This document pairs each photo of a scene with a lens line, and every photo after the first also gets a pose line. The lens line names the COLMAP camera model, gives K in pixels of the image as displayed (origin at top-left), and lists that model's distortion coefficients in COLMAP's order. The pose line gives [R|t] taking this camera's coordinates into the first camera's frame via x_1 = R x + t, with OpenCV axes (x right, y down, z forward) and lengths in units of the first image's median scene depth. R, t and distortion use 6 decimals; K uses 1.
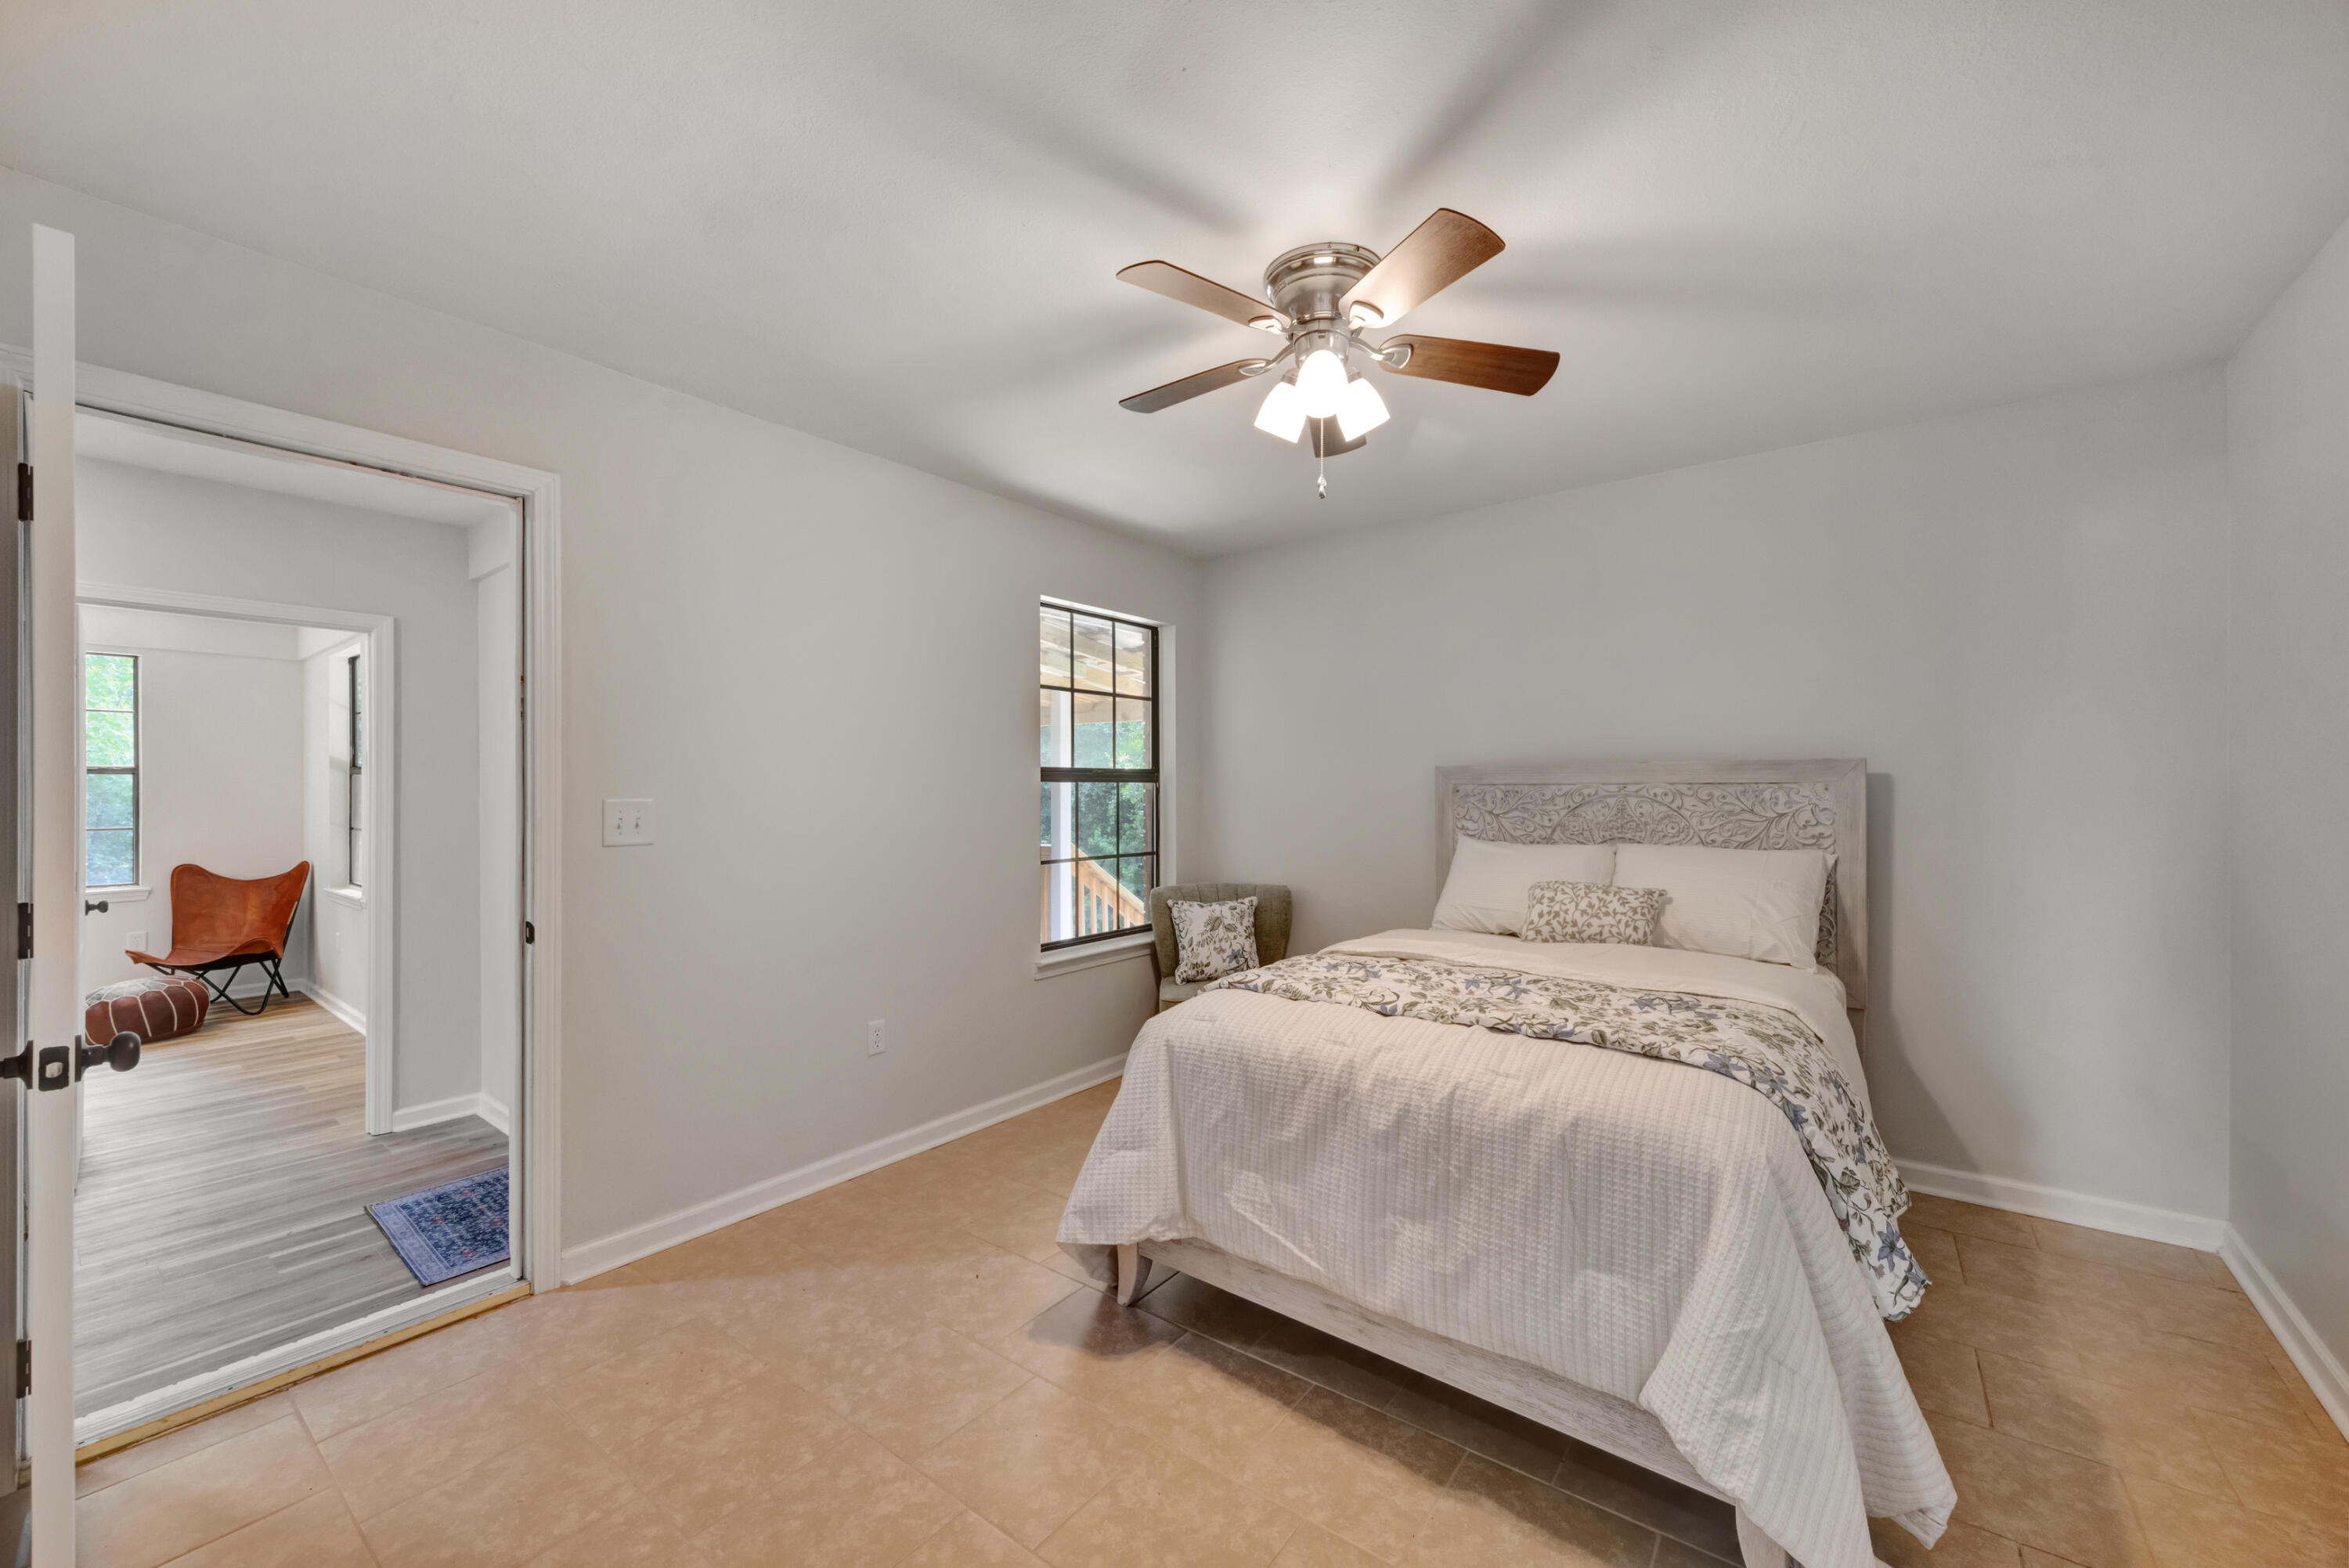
lens RADIAL K [[911.5, 0, 1174.0], [0, 911.5, 789.1], [0, 0, 1]] dist [-0.001141, -0.000081]
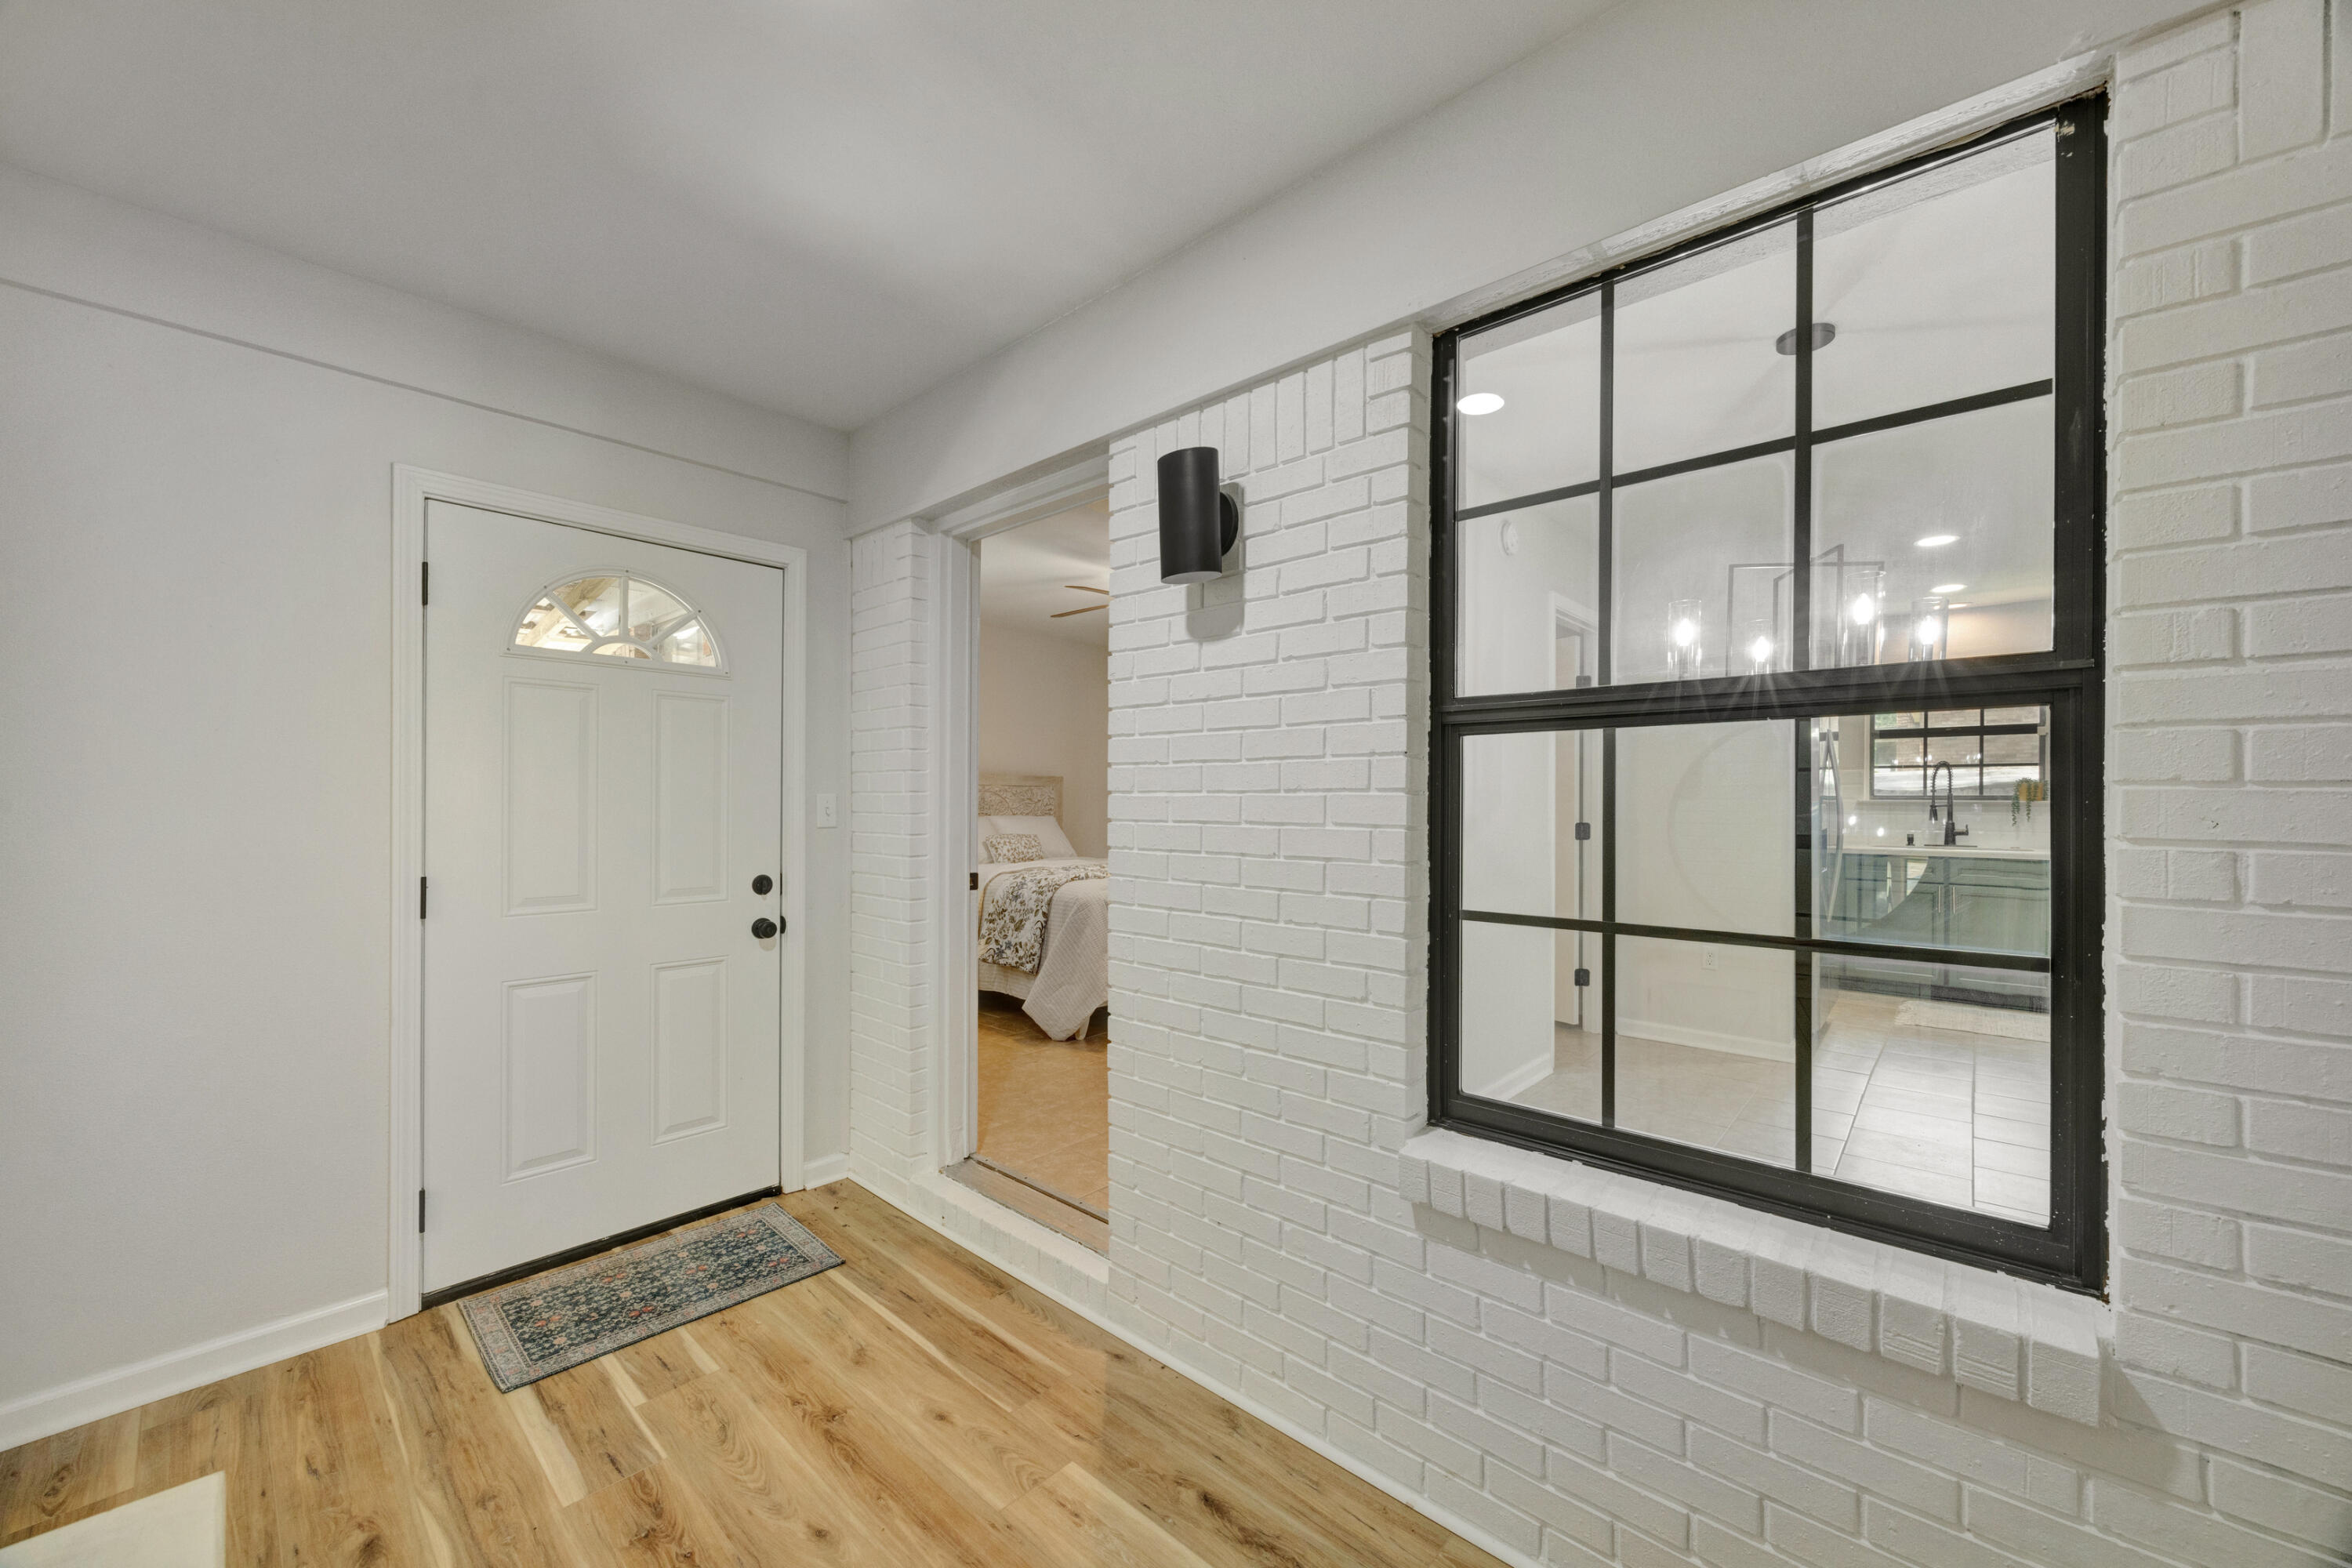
lens RADIAL K [[899.9, 0, 1194.5], [0, 899.9, 794.7], [0, 0, 1]] dist [-0.001313, -0.000419]
pose [[0.066488, 0.011987, 0.997715, -1.596486], [-0.005220, 0.999918, -0.011665, 0.039834], [-0.997774, -0.004433, 0.066545, 0.495771]]
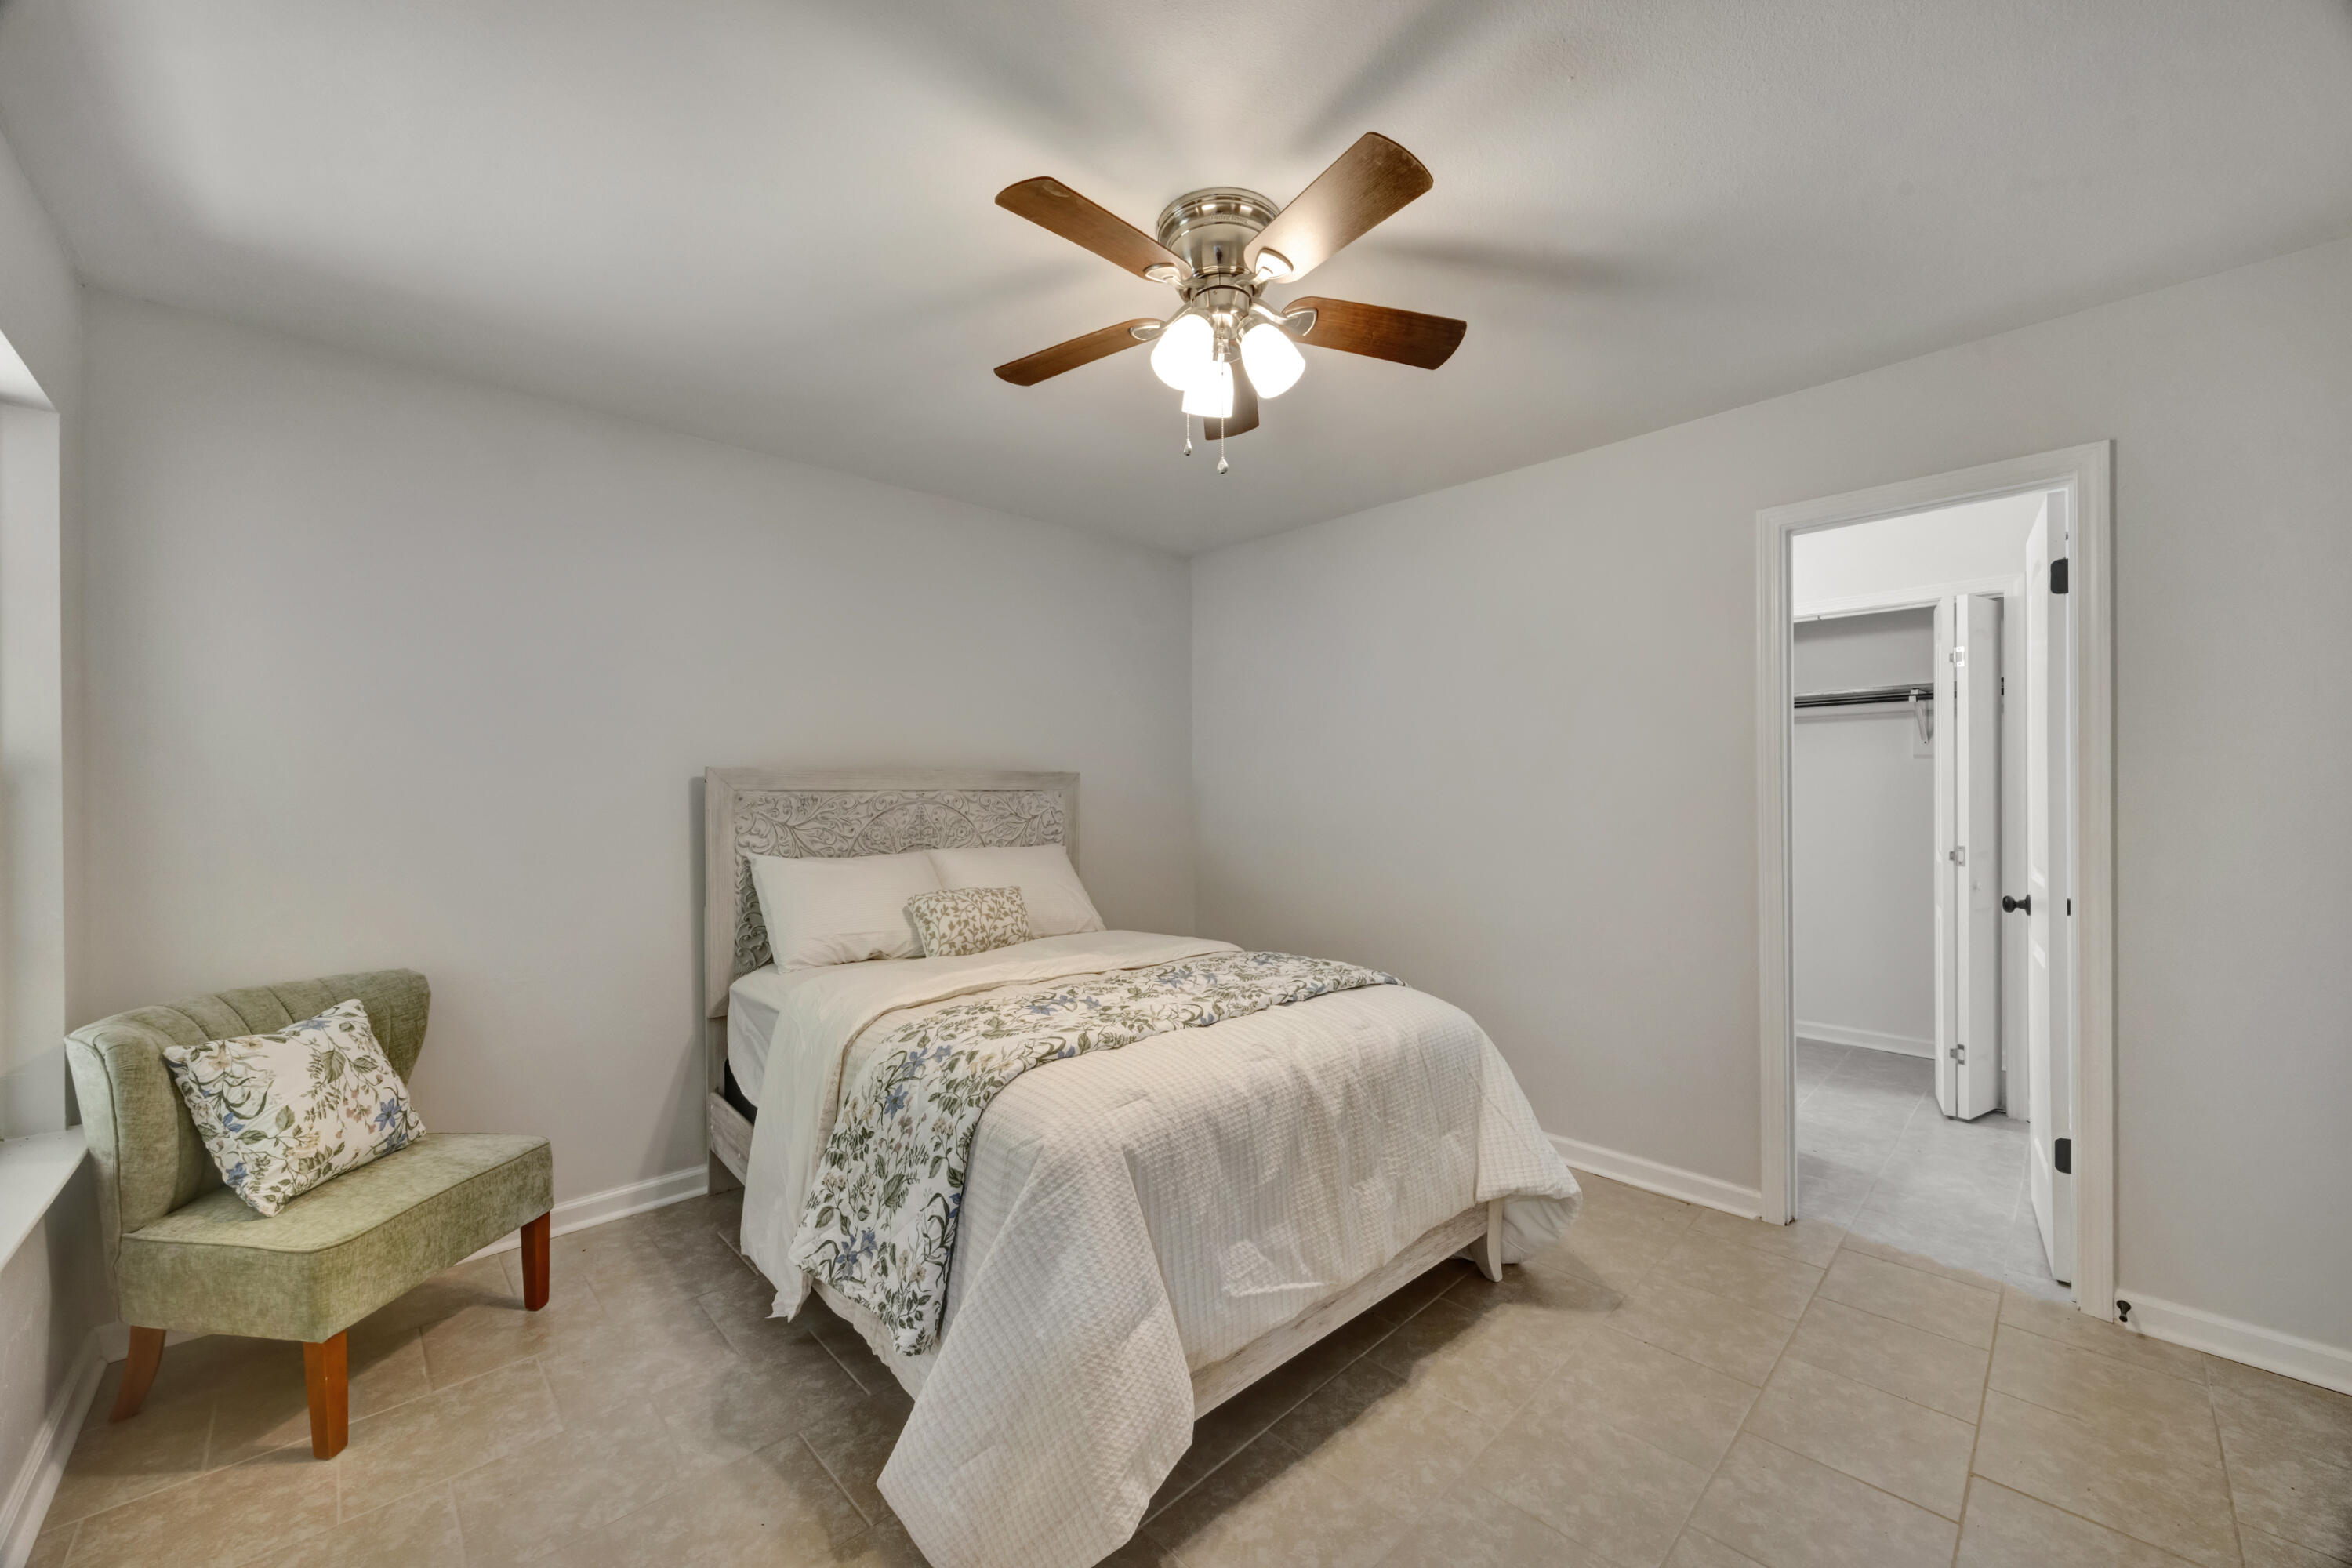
lens RADIAL K [[899.9, 0, 1194.5], [0, 899.9, 794.7], [0, 0, 1]] dist [-0.001313, -0.000419]
pose [[0.144271, 0.003162, 0.989533, -0.526754], [0.004596, 0.999982, -0.003866, 0.004443], [-0.989528, 0.005105, 0.144254, 0.643326]]
